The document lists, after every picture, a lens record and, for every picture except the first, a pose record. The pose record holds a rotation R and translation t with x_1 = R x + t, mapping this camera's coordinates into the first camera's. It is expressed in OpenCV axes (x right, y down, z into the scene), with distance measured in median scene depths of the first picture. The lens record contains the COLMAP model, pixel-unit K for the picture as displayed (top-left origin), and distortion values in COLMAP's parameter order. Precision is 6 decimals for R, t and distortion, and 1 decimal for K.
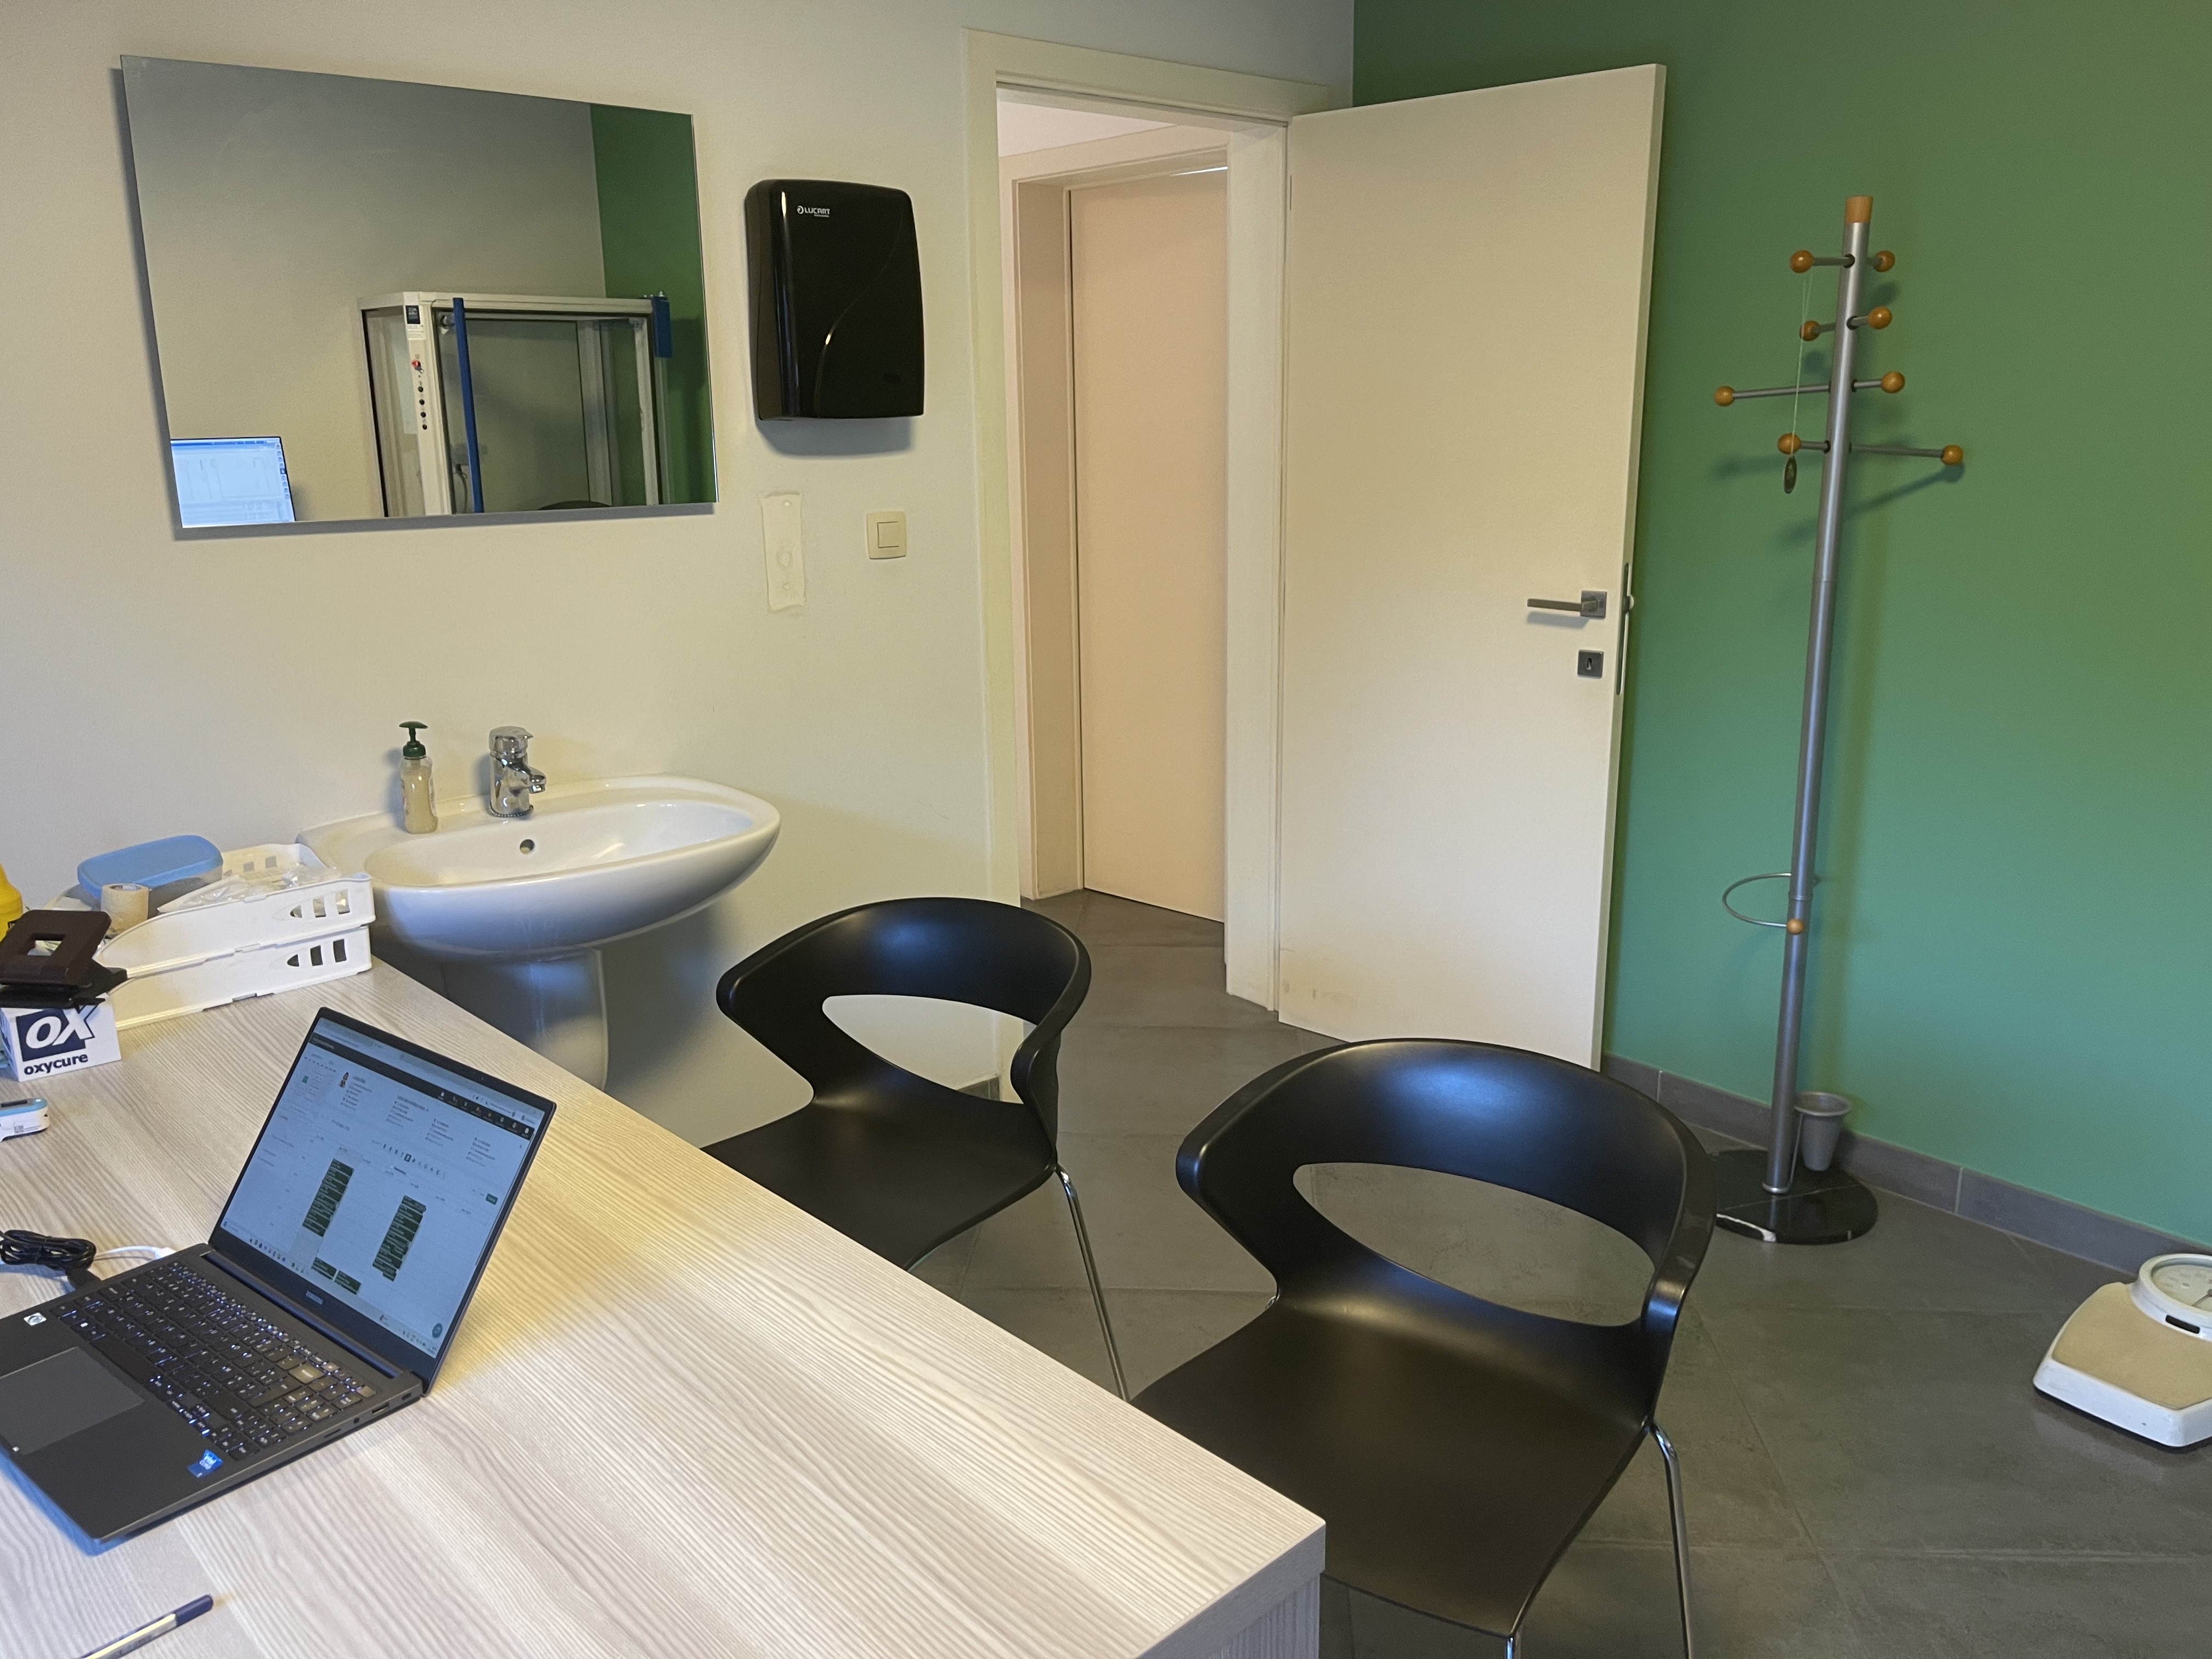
lens RADIAL K [[1755.2, 0, 1106.0], [0, 1755.2, 829.5], [0, 0, 1]] dist [-0.001009, 0.001552]
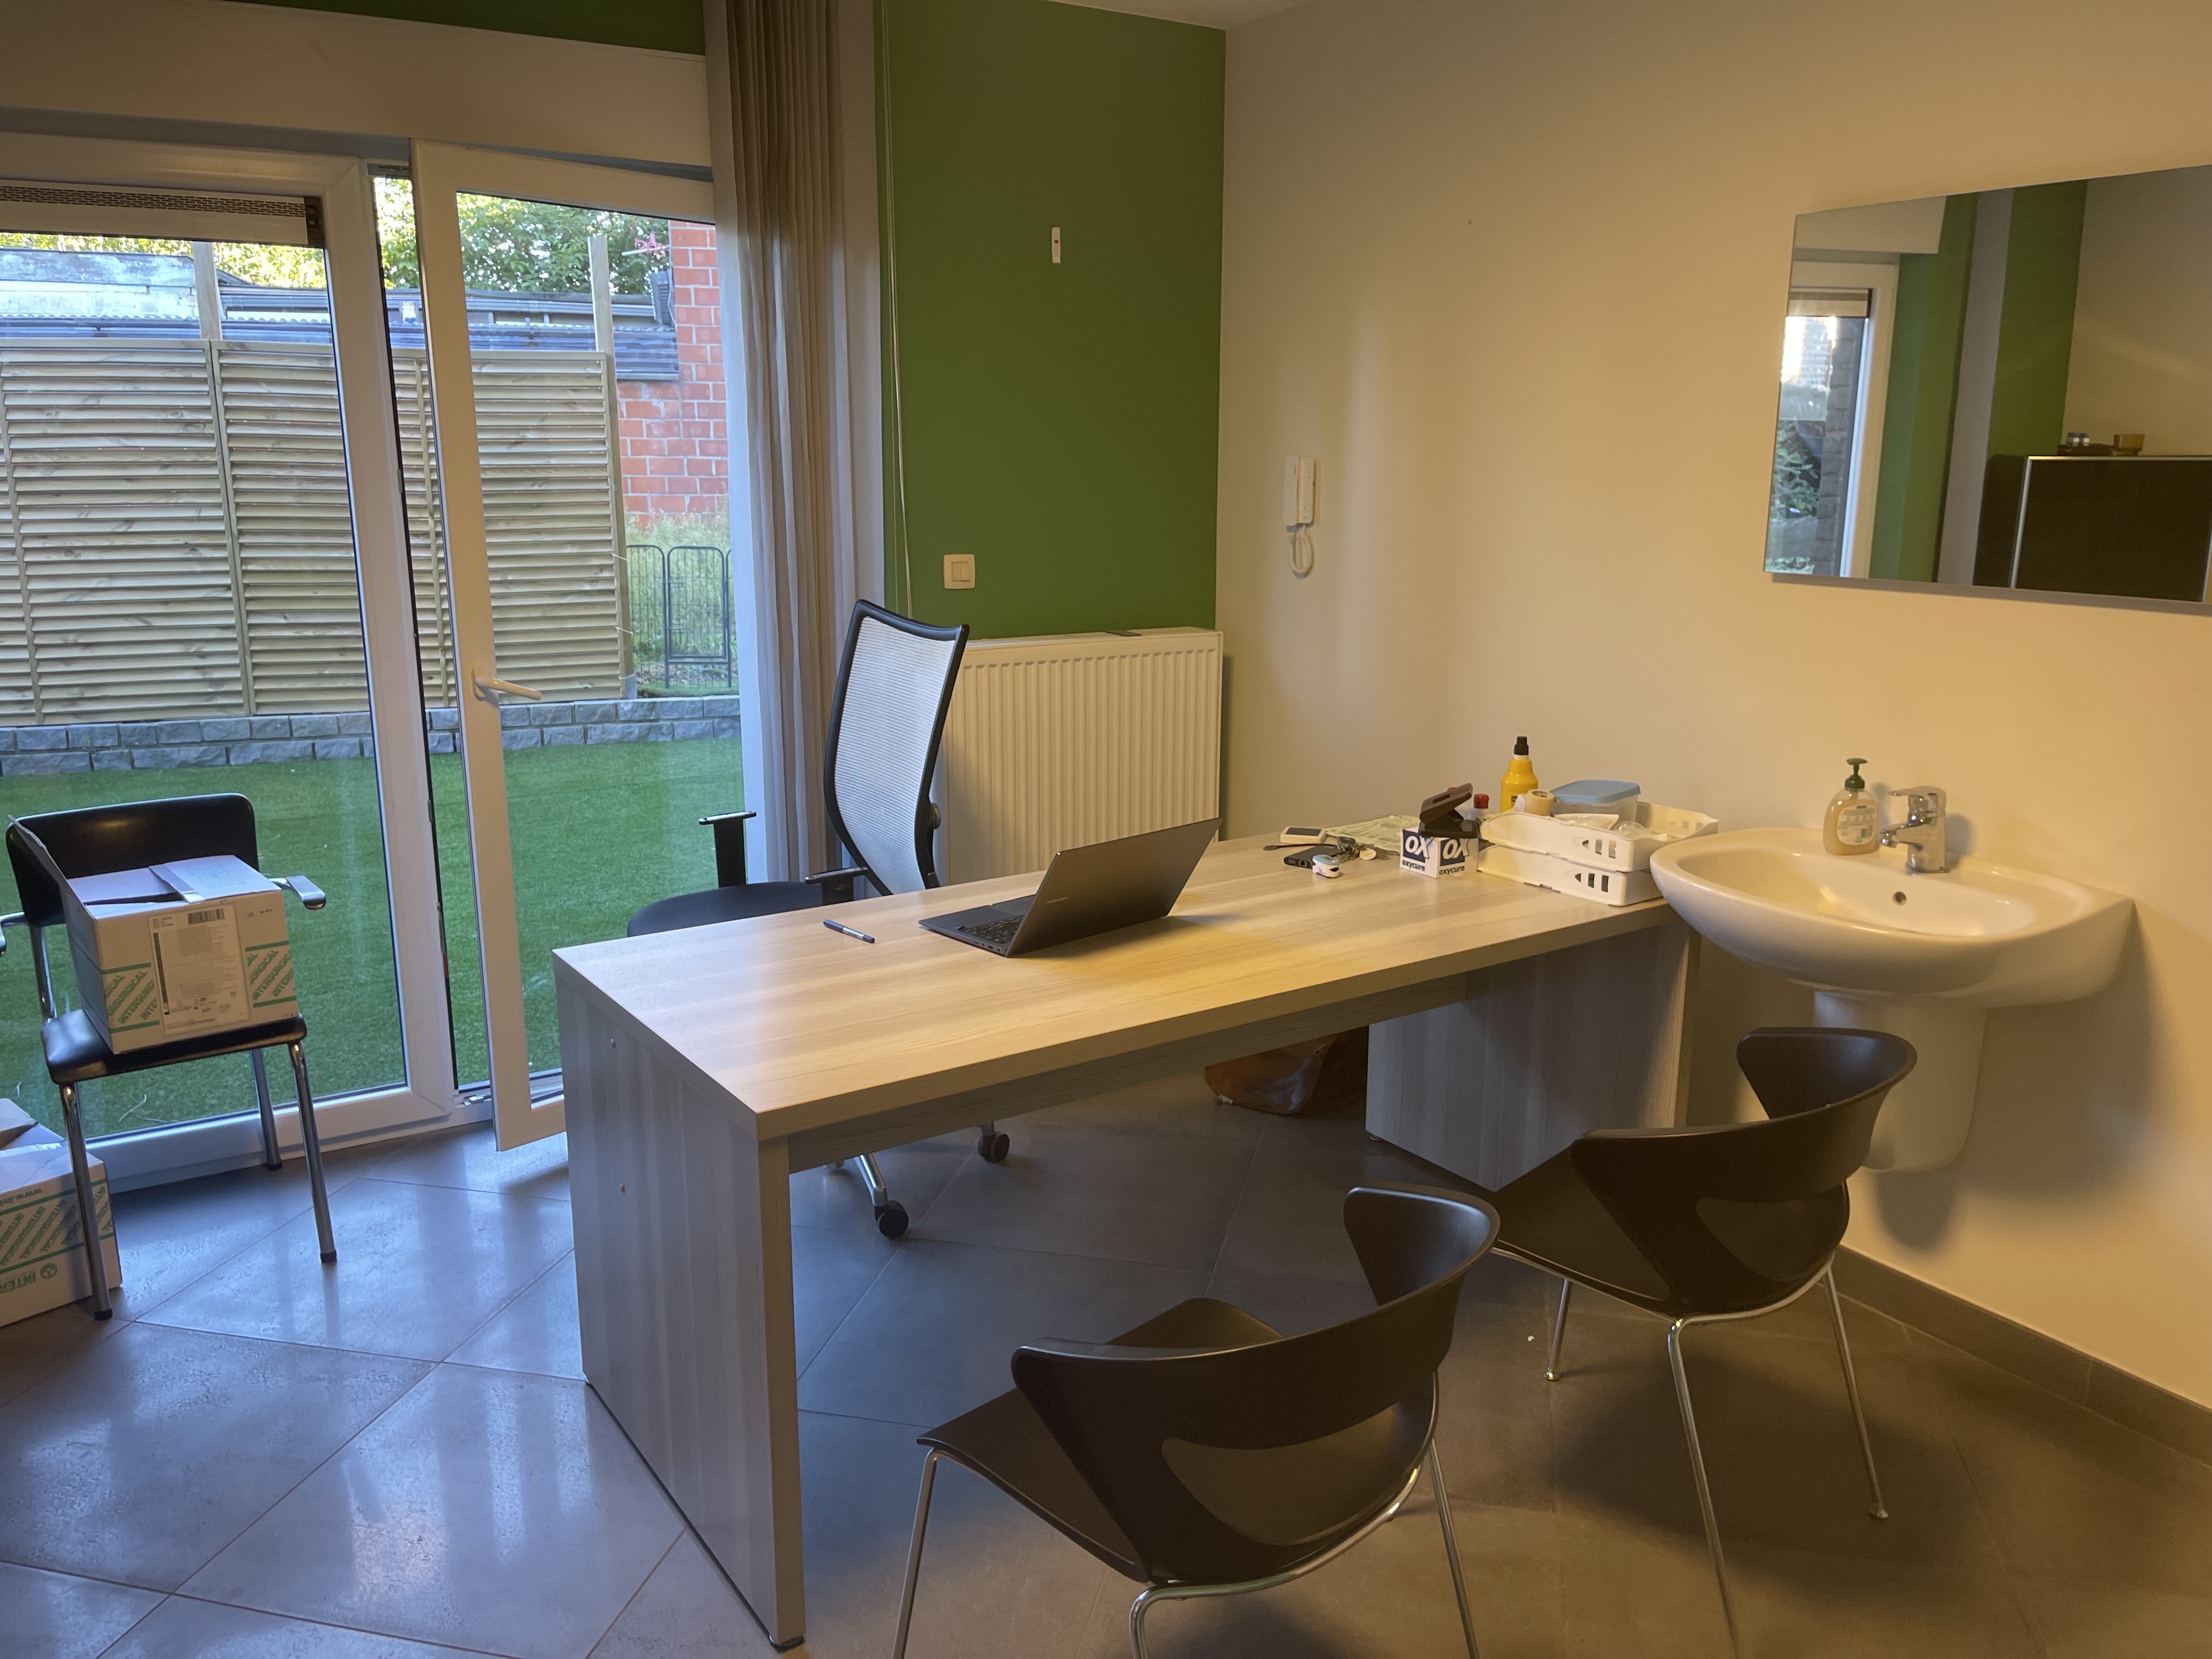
lens RADIAL K [[1647.3, 0, 1106.0], [0, 1647.3, 829.5], [0, 0, 1]] dist [-0.003350, 0.000740]
pose [[-0.190445, 0.210021, -0.958969, 0.842473], [-0.239136, 0.937498, 0.252809, -0.198472], [0.952126, 0.277470, -0.128318, 0.796144]]
